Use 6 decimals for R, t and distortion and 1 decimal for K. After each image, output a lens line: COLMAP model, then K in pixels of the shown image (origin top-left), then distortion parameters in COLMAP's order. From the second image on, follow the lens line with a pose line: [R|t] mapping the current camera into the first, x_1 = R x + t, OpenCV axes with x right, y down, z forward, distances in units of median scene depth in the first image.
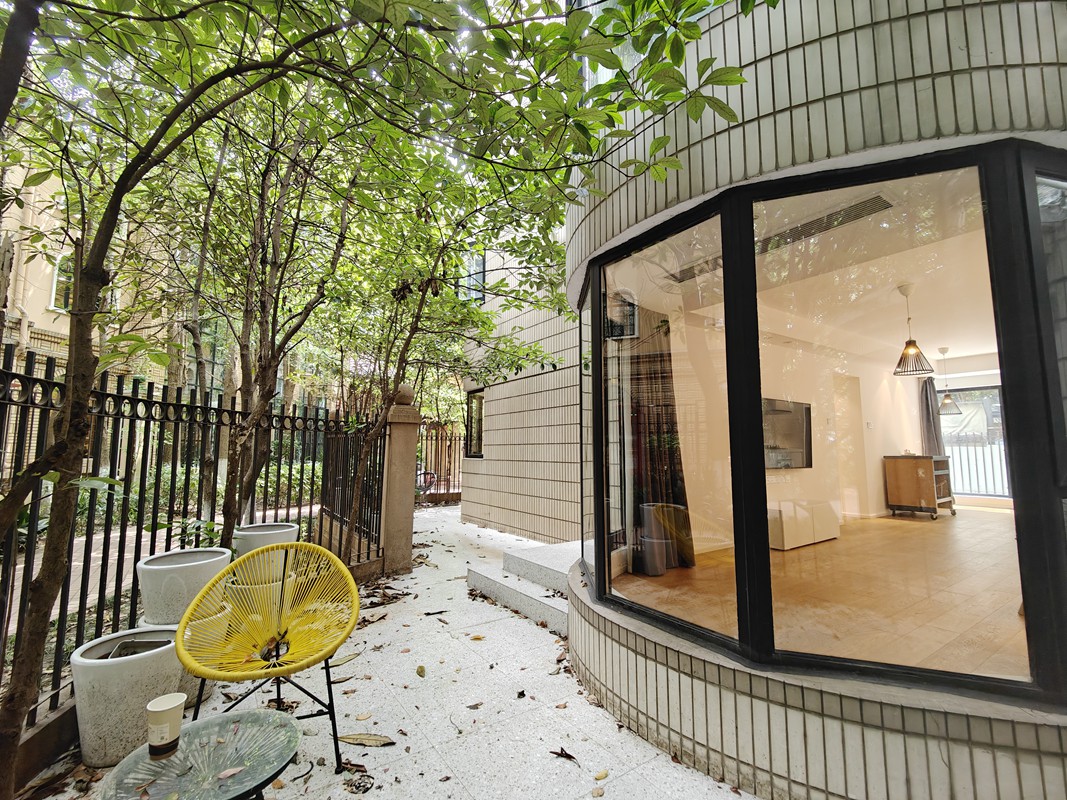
lens RADIAL K [[471.3, 0, 535.3], [0, 471.3, 399.4], [0, 0, 1]] dist [0.008756, -0.010847]
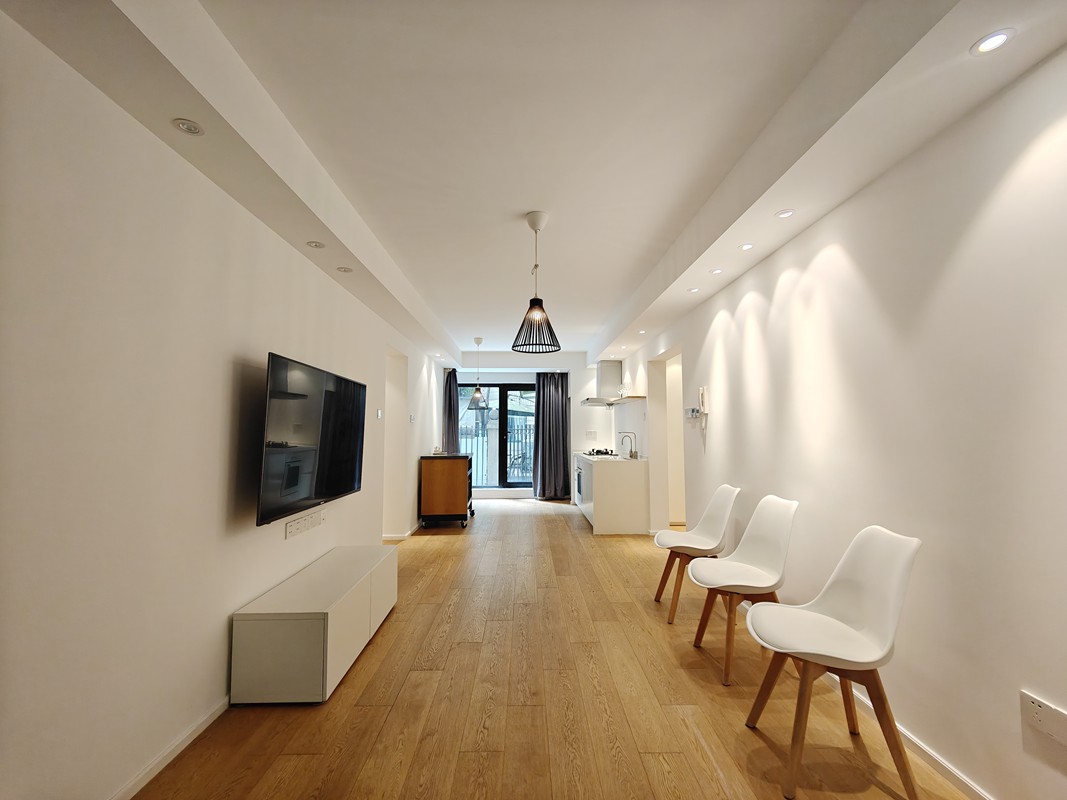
lens RADIAL K [[464.0, 0, 538.5], [0, 464.0, 400.9], [0, 0, 1]] dist [0.025469, -0.014272]
pose [[0.539649, 0.052854, 0.840230, 0.164672], [-0.082915, 0.996512, -0.009432, 0.013603], [-0.837797, -0.064578, 0.542149, 0.398931]]
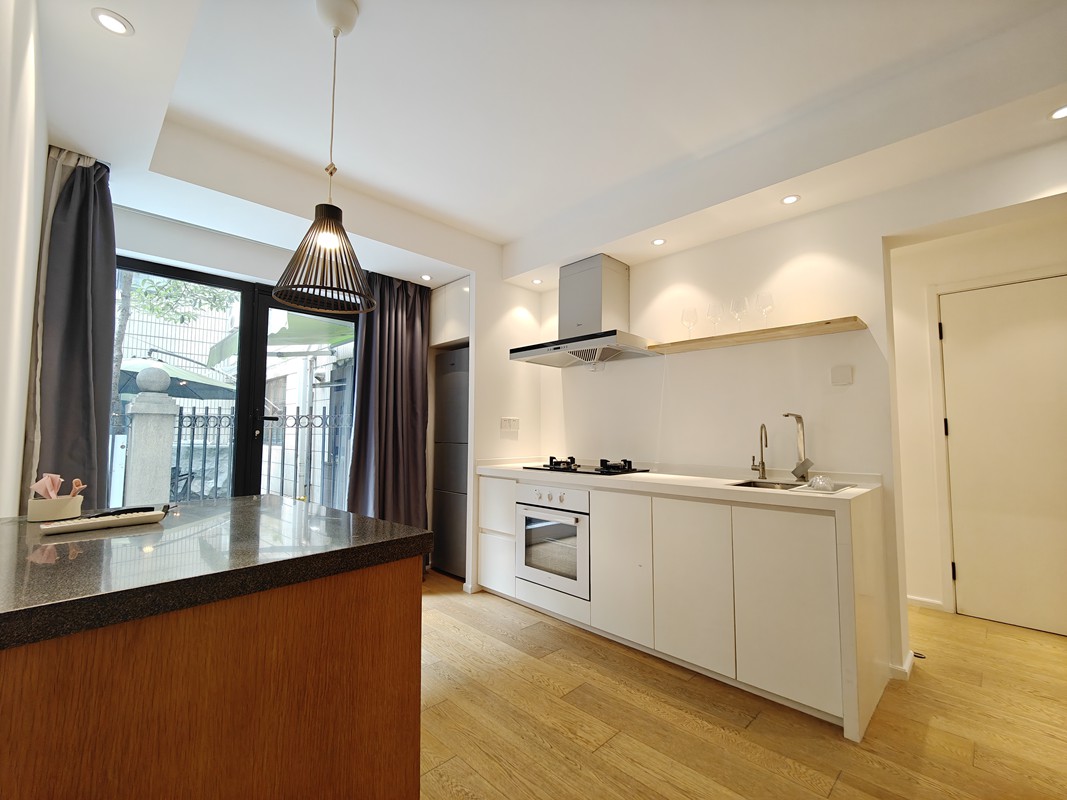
lens RADIAL K [[464.0, 0, 538.5], [0, 464.0, 400.9], [0, 0, 1]] dist [0.025469, -0.014272]
pose [[-0.187814, 0.068260, 0.979830, 0.636883], [-0.103112, 0.990700, -0.088782, 0.082720], [-0.976777, -0.117706, -0.179029, 0.920292]]
